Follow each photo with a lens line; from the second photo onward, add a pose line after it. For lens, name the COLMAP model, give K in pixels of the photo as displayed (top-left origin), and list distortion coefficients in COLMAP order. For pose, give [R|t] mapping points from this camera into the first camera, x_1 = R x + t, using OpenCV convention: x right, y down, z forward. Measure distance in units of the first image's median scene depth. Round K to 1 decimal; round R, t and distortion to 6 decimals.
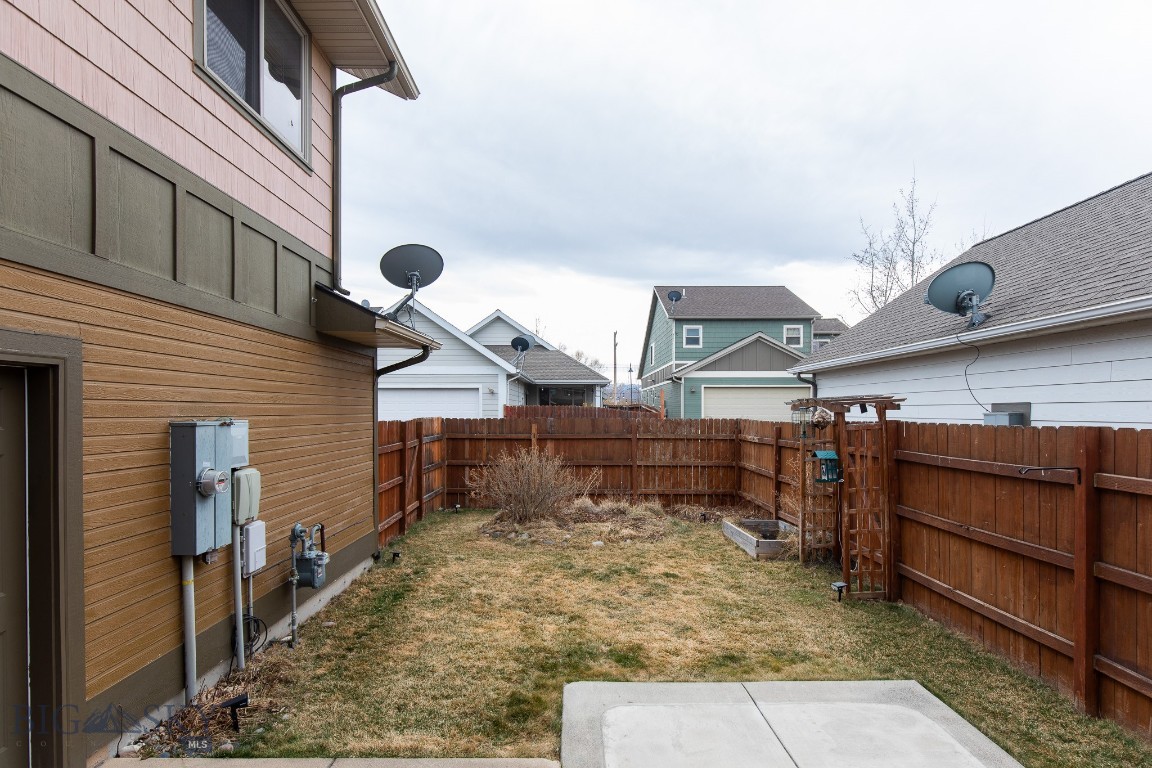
lens RADIAL K [[580.2, 0, 573.9], [0, 580.2, 412.2], [0, 0, 1]] dist [-0.002482, -0.001272]
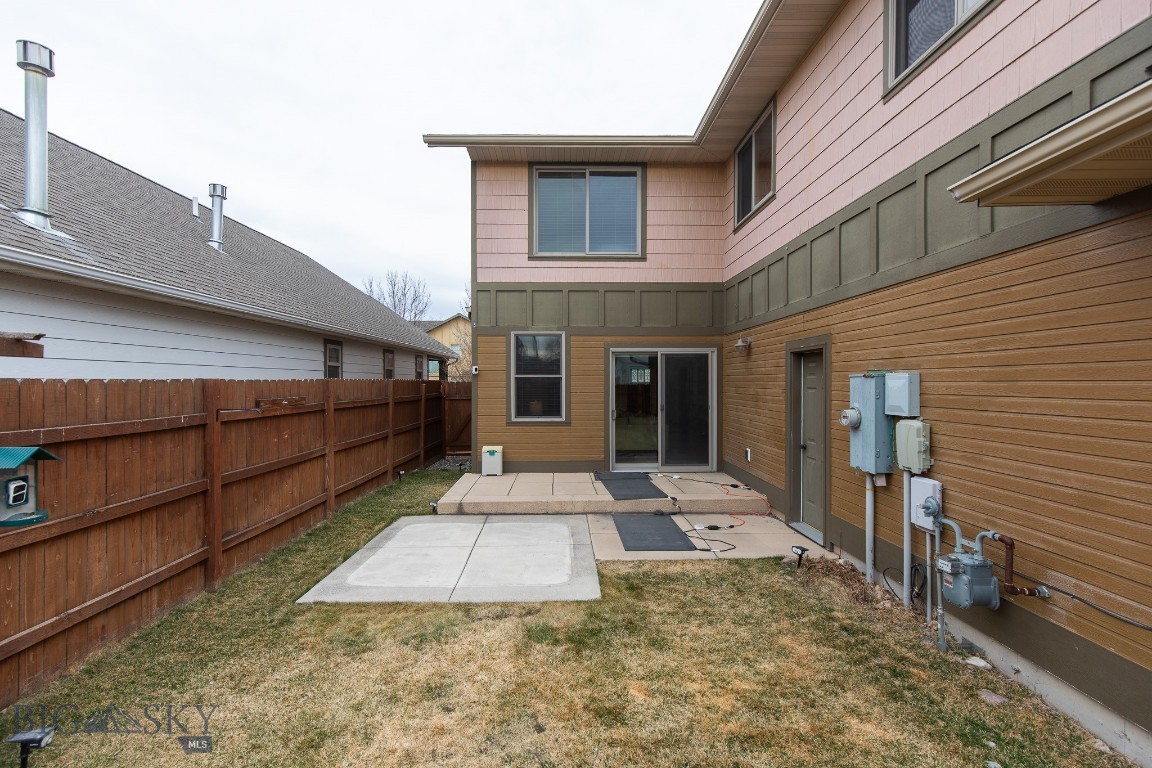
lens RADIAL K [[523.3, 0, 576.0], [0, 523.3, 384.0], [0, 0, 1]] dist [0.004707, -0.000830]
pose [[-0.999934, 0.001633, -0.011344, 0.036987], [0.001532, 0.999959, 0.008913, 0.020621], [0.011358, 0.008895, -0.999896, 1.656398]]
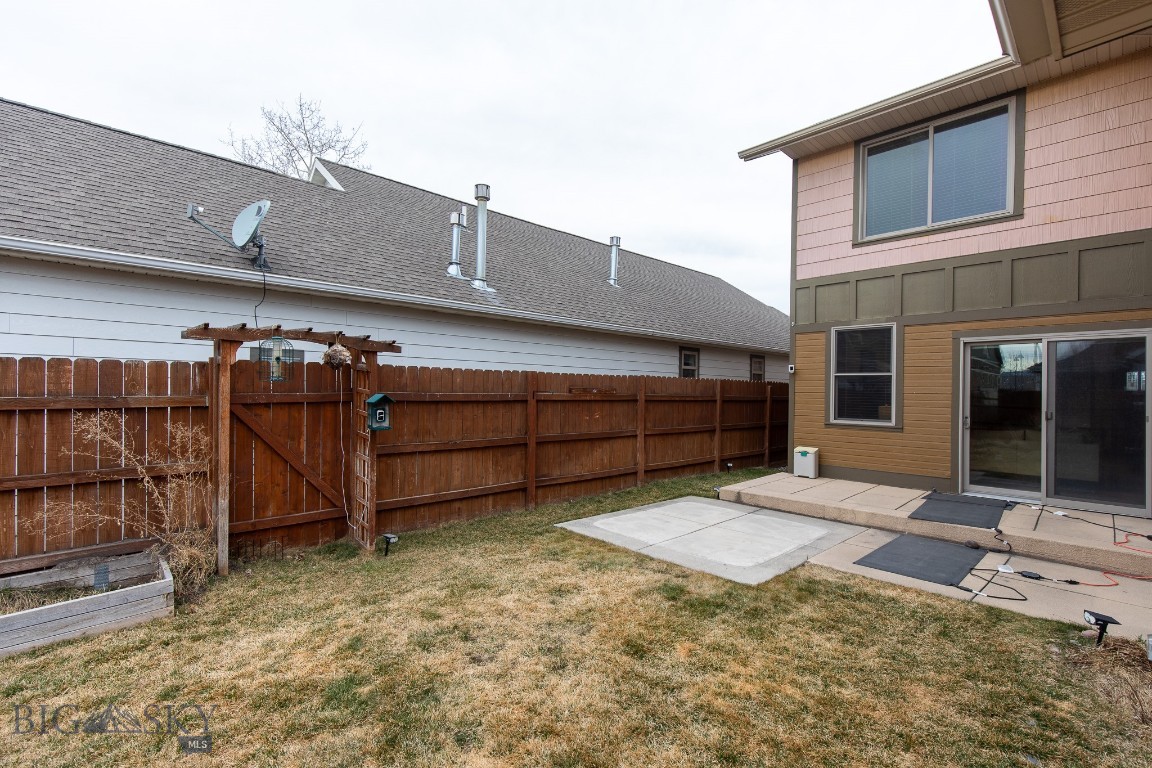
lens RADIAL K [[513.0, 0, 576.0], [0, 513.0, 384.0], [0, 0, 1]] dist [0.001979, -0.000544]
pose [[-0.684811, 0.000346, 0.728721, -0.414962], [-0.010464, 0.999892, -0.010308, 0.066032], [-0.728646, -0.014685, -0.684733, 1.584320]]
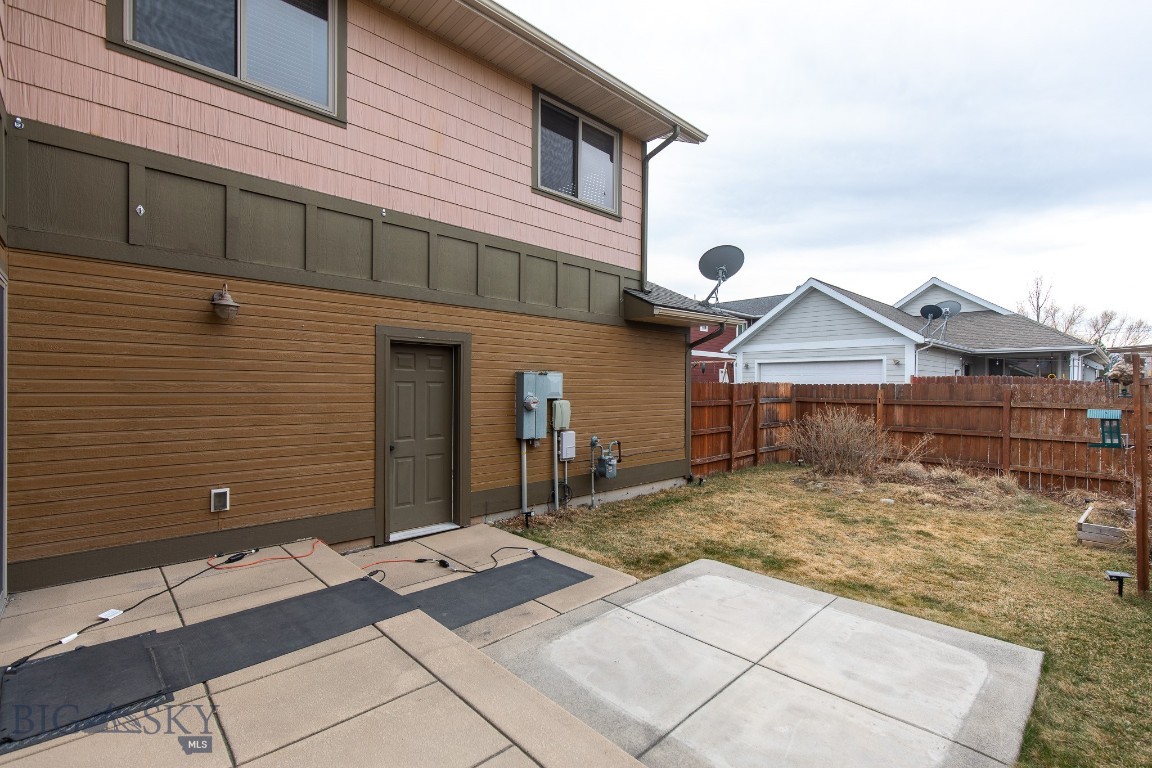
lens RADIAL K [[523.3, 0, 576.0], [0, 523.3, 384.0], [0, 0, 1]] dist [0.004707, -0.000830]
pose [[0.686423, 0.001681, -0.727201, 0.553973], [-0.009093, 0.999939, -0.006272, 0.049518], [0.727146, 0.010917, 0.686396, -0.069403]]
